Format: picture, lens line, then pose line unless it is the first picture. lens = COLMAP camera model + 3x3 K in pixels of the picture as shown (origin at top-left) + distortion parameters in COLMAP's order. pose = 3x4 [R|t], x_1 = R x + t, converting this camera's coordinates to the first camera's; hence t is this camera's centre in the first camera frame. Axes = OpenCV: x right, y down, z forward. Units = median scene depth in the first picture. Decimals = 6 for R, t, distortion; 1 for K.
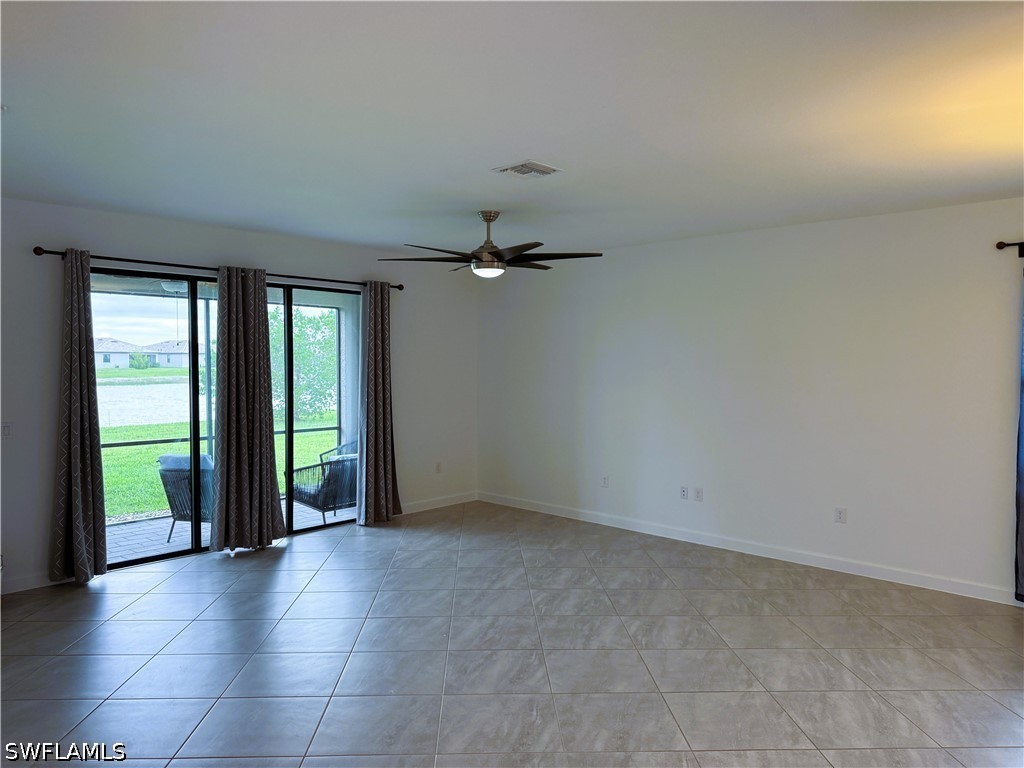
lens RADIAL K [[723.6, 0, 499.2], [0, 723.6, 394.7], [0, 0, 1]] dist [0.070190, -0.083797]
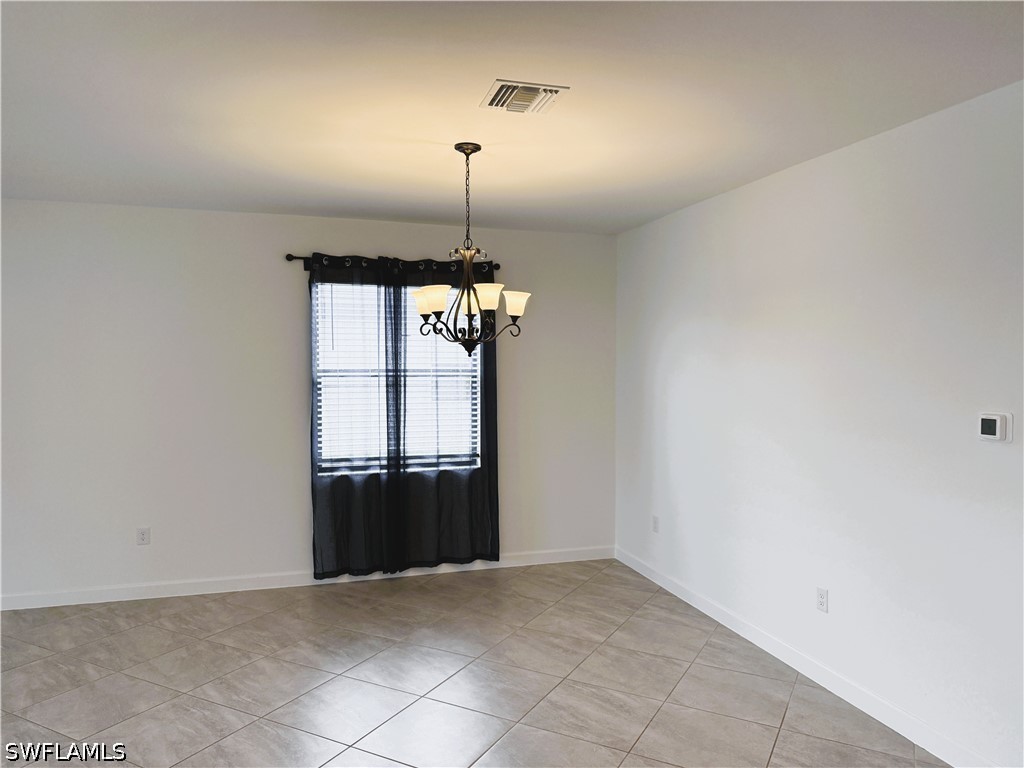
lens RADIAL K [[723.6, 0, 506.4], [0, 723.6, 390.9], [0, 0, 1]] dist [0.070190, -0.083797]
pose [[0.498282, -0.034855, 0.866314, -0.098015], [0.039659, 0.999062, 0.017385, -0.012781], [-0.866107, 0.025695, 0.499197, 0.192402]]
